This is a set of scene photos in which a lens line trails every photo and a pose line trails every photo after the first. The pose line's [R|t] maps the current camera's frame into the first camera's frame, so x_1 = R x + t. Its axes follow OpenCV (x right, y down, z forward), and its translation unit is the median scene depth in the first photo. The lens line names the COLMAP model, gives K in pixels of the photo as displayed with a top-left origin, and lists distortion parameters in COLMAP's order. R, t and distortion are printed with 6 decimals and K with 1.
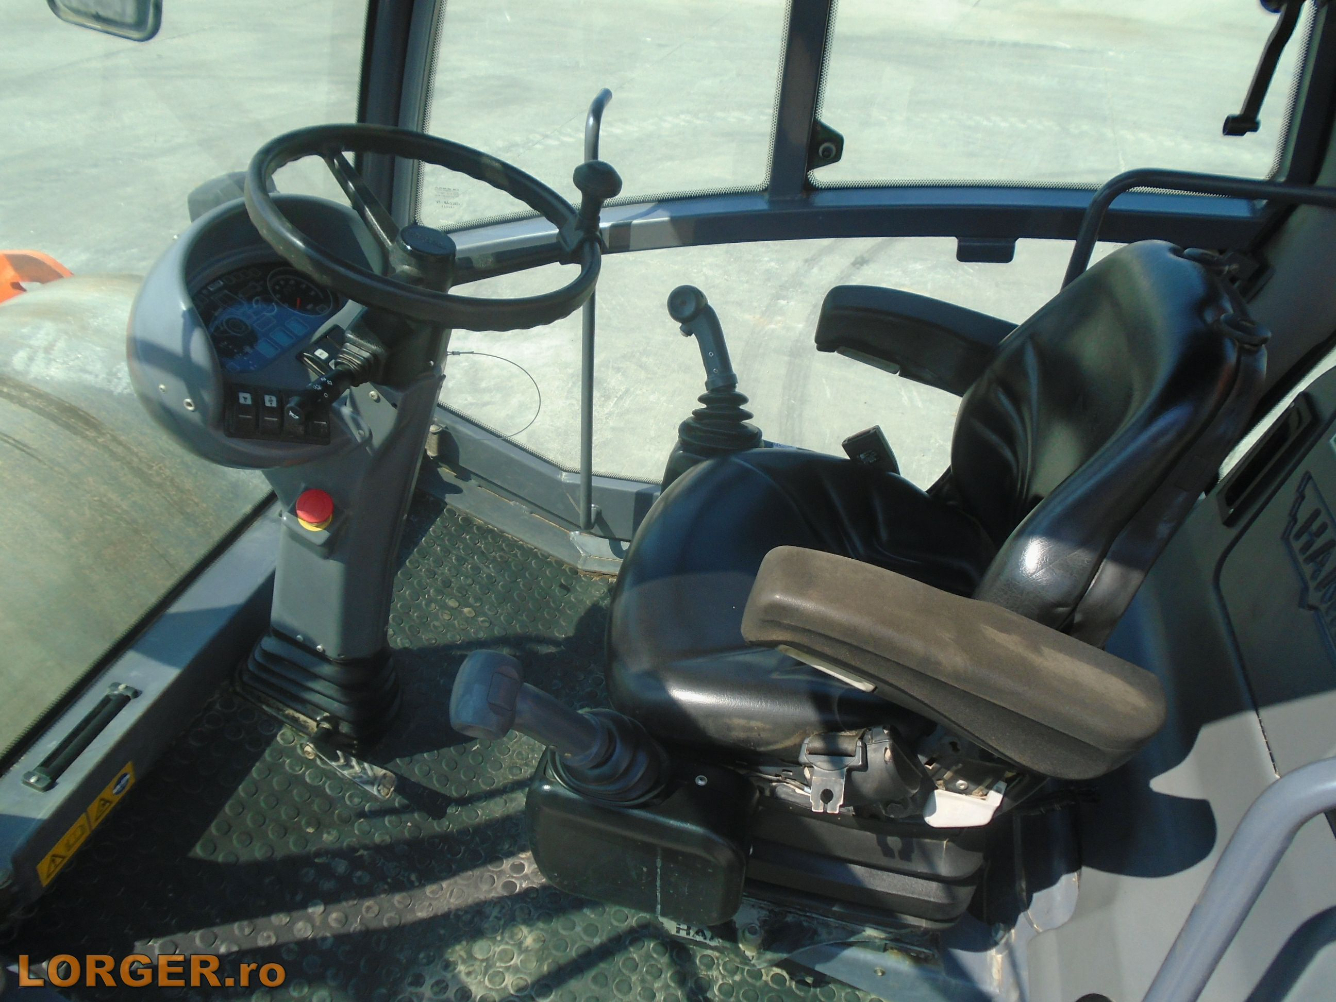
lens RADIAL K [[1037.8, 0, 664.5], [0, 1037.8, 506.5], [0, 0, 1]] dist [-0.003892, -0.003959]
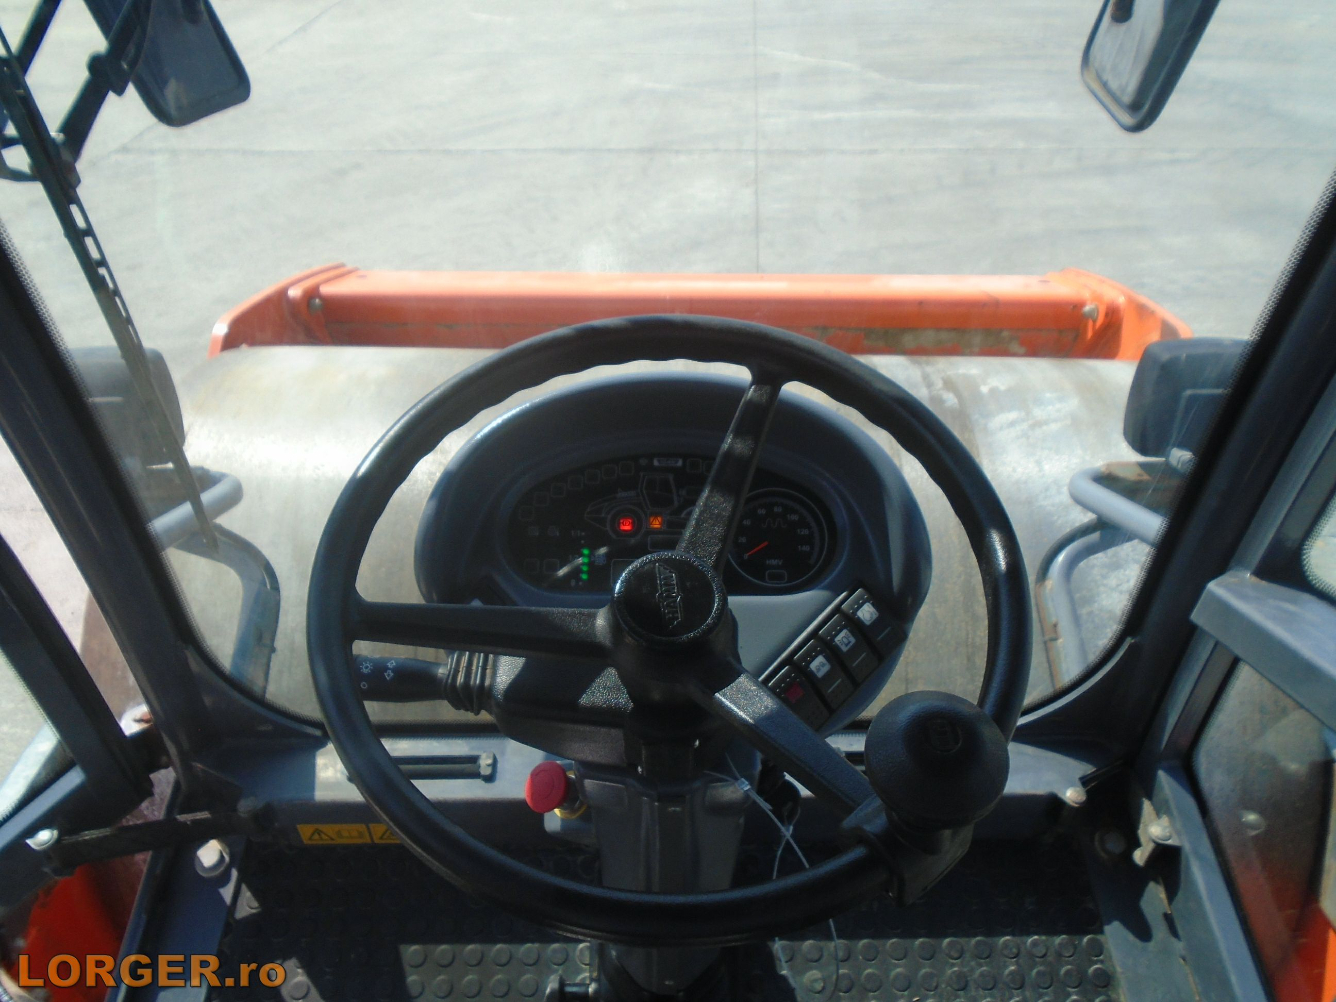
lens RADIAL K [[1037.8, 0, 664.5], [0, 1037.8, 506.5], [0, 0, 1]] dist [-0.003892, -0.003959]
pose [[0.240517, 0.510309, -0.825673, 0.094577], [-0.531449, 0.781046, 0.327917, -0.253251], [0.812227, 0.359934, 0.459058, 0.436056]]
